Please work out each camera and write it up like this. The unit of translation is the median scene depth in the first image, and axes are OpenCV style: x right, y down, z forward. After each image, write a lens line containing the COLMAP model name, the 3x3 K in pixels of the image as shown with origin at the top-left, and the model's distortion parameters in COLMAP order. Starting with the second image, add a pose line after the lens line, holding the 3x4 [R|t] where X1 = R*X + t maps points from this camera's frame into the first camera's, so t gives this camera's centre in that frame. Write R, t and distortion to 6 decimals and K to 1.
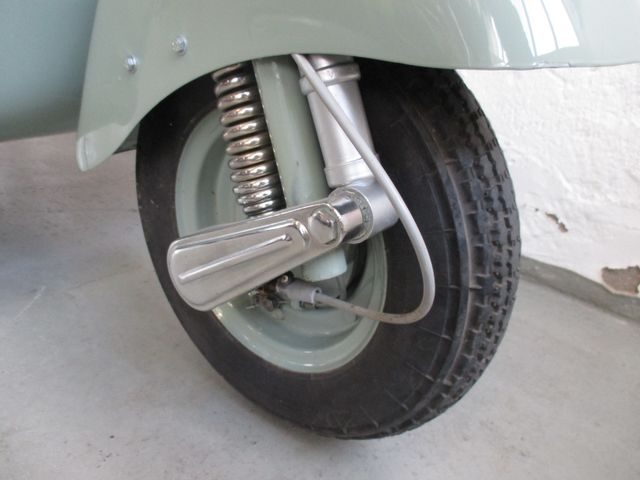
lens RADIAL K [[532.4, 0, 320.0], [0, 532.4, 240.0], [0, 0, 1]] dist [-0.034212, 0.004156]
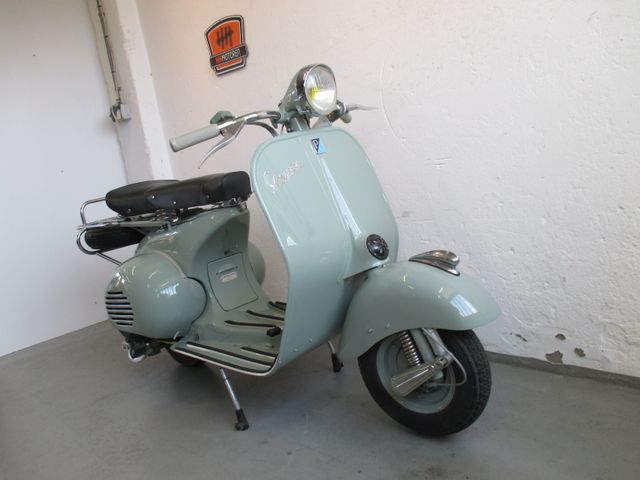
lens RADIAL K [[532.4, 0, 320.0], [0, 532.4, 240.0], [0, 0, 1]] dist [-0.034212, 0.004156]
pose [[0.976847, -0.210305, -0.039253, -0.345899], [0.195092, 0.950975, -0.239968, -0.093436], [0.087795, 0.226754, 0.969987, -2.242055]]
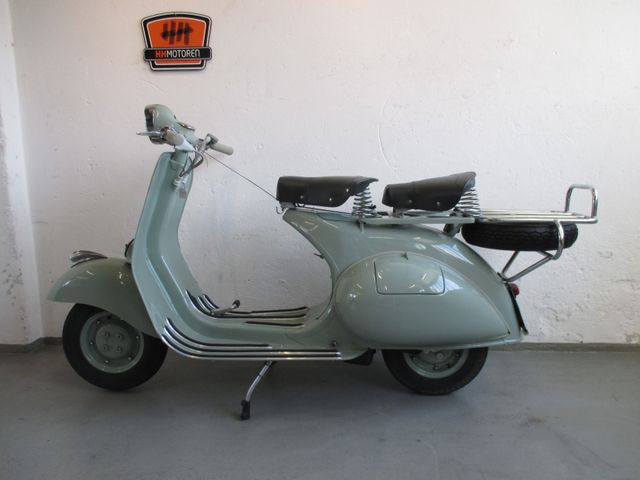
lens RADIAL K [[532.4, 0, 320.0], [0, 532.4, 240.0], [0, 0, 1]] dist [-0.034212, 0.004156]
pose [[0.757409, -0.166643, 0.631317, -3.387732], [0.320333, 0.937363, -0.136885, -0.628252], [-0.568962, 0.305909, 0.763349, -1.493676]]
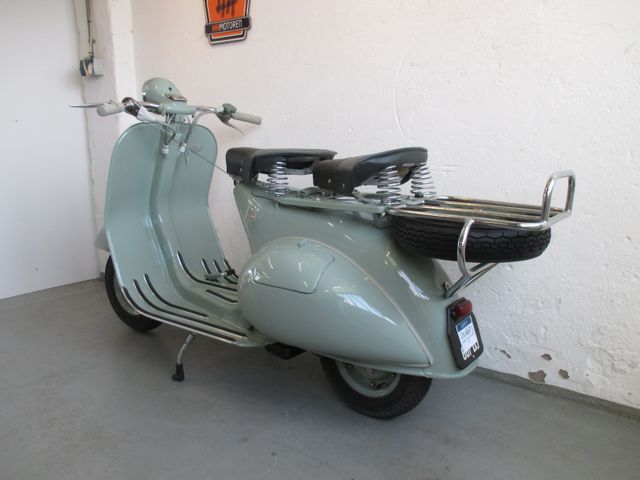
lens RADIAL K [[532.4, 0, 320.0], [0, 532.4, 240.0], [0, 0, 1]] dist [-0.034212, 0.004156]
pose [[0.991613, -0.088857, 0.093853, -0.841434], [0.106893, 0.972036, -0.209092, -0.197736], [-0.072650, 0.217370, 0.973382, -2.073451]]
